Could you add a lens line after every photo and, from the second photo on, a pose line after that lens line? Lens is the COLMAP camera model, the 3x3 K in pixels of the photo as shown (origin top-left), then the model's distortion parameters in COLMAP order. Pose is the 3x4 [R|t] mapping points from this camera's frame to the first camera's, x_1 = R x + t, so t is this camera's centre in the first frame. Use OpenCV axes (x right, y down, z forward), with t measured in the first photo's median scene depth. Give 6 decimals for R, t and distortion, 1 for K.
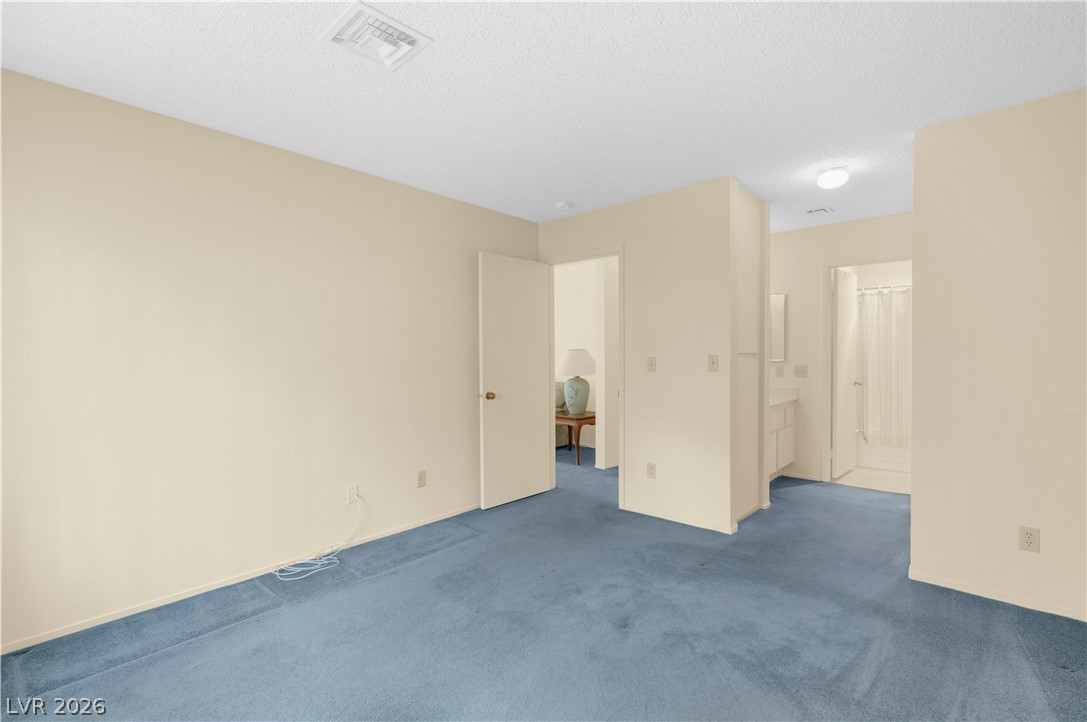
lens RADIAL K [[502.6, 0, 539.4], [0, 502.6, 363.9], [0, 0, 1]] dist [-0.003875, 0.003022]
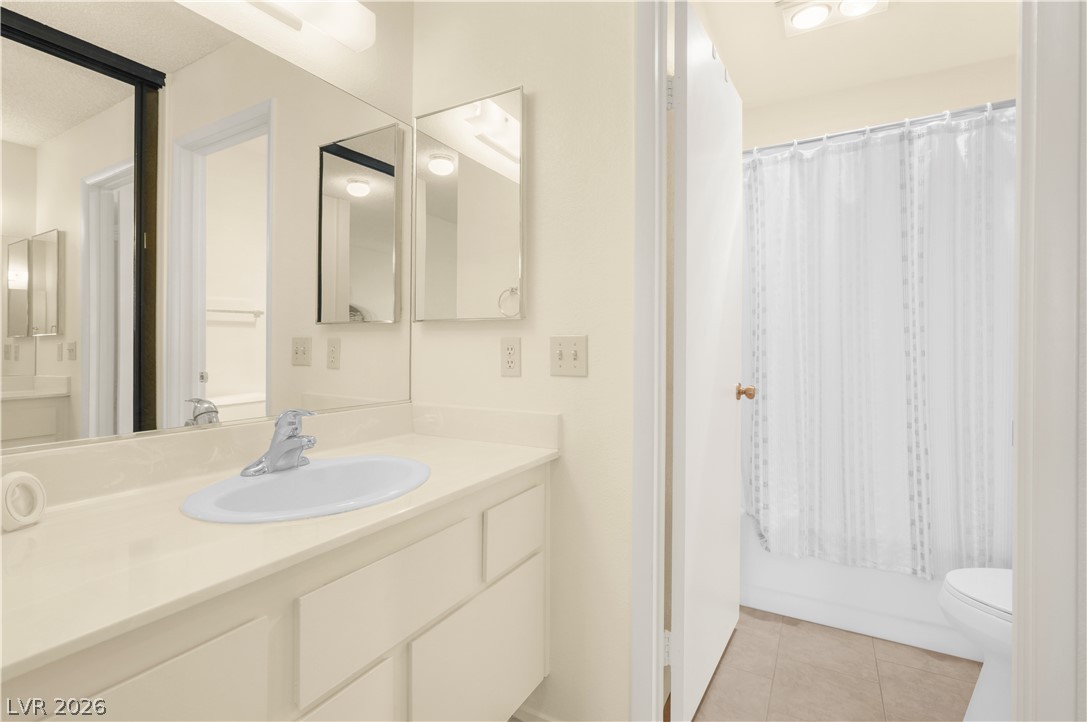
lens RADIAL K [[502.6, 0, 546.4], [0, 502.6, 354.7], [0, 0, 1]] dist [-0.003875, 0.003022]
pose [[0.976993, 0.004941, 0.213216, 0.410006], [-0.003798, 0.999976, -0.005769, 0.014243], [-0.213239, 0.004827, 0.976988, 0.665664]]
